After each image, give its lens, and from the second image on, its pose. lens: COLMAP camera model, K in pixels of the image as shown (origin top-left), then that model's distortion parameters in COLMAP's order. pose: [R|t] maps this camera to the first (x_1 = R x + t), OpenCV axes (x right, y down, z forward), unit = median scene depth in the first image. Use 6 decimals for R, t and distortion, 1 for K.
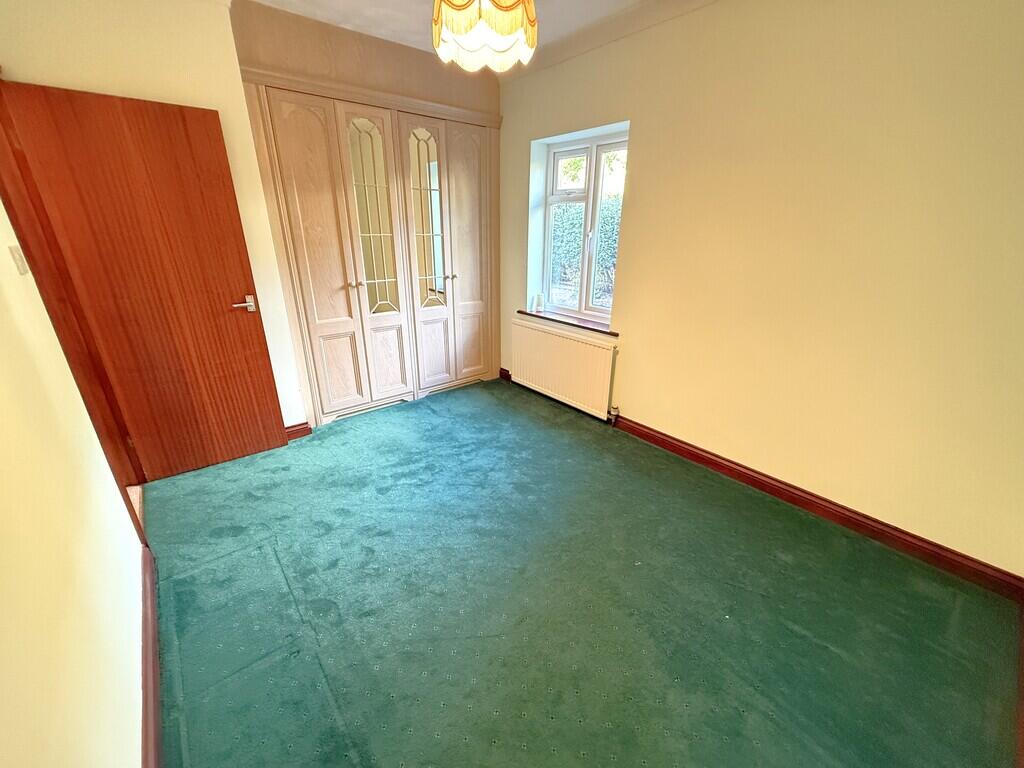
lens RADIAL K [[412.3, 0, 512.0], [0, 412.3, 384.0], [0, 0, 1]] dist [-0.001153, -0.000422]
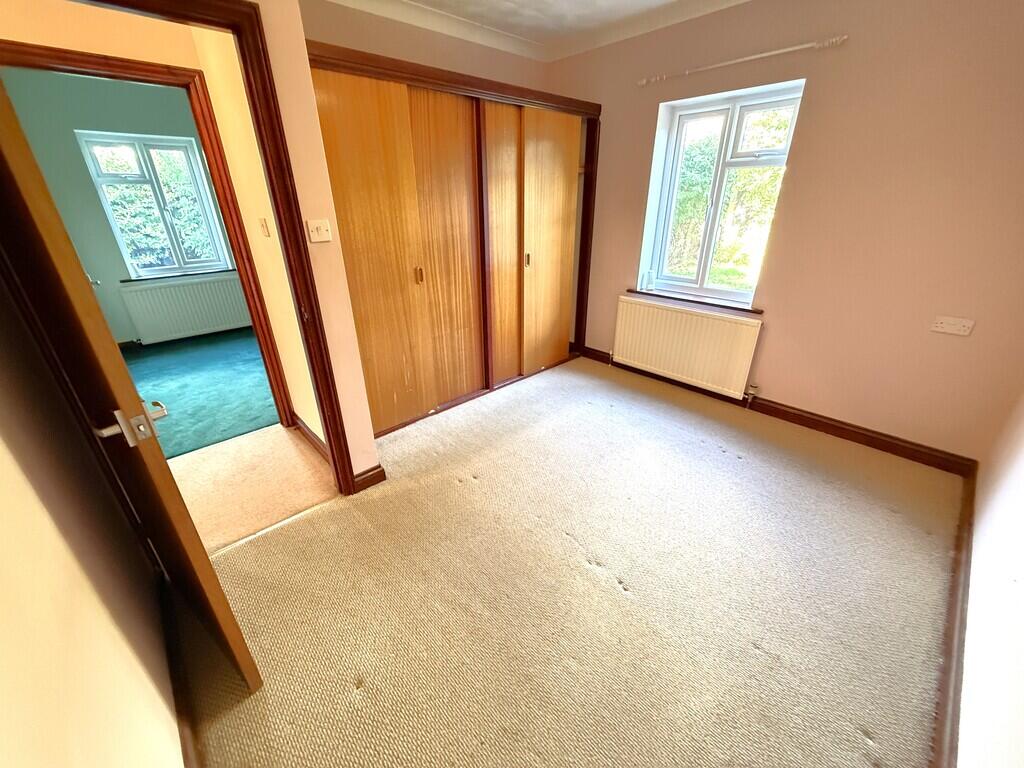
lens RADIAL K [[405.5, 0, 512.0], [0, 405.5, 384.0], [0, 0, 1]] dist [-0.000007, 0.000073]
pose [[-0.051537, -0.421339, 0.905438, -1.357368], [0.371103, 0.833642, 0.409052, -0.000946], [-0.927161, 0.357091, 0.113397, -0.015359]]
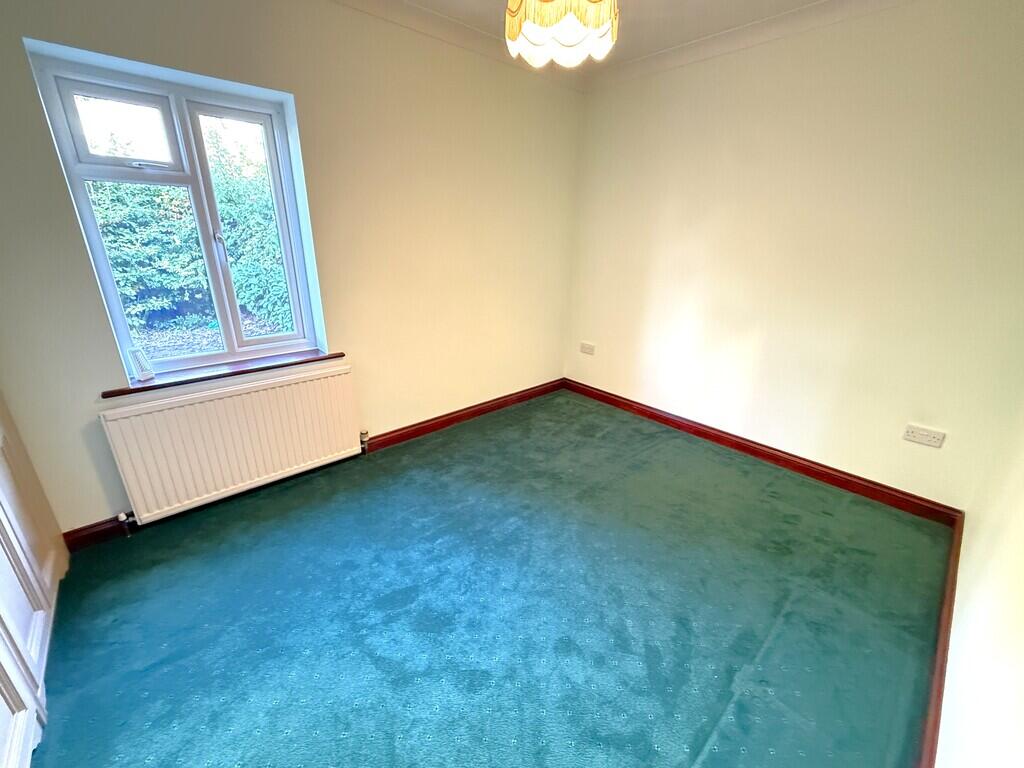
lens RADIAL K [[412.3, 0, 512.0], [0, 412.3, 384.0], [0, 0, 1]] dist [-0.001153, -0.000422]
pose [[-0.039891, -0.347269, 0.936917, -0.539860], [0.342910, 0.875959, 0.339275, -0.220013], [-0.938521, 0.334812, 0.084140, 0.583432]]
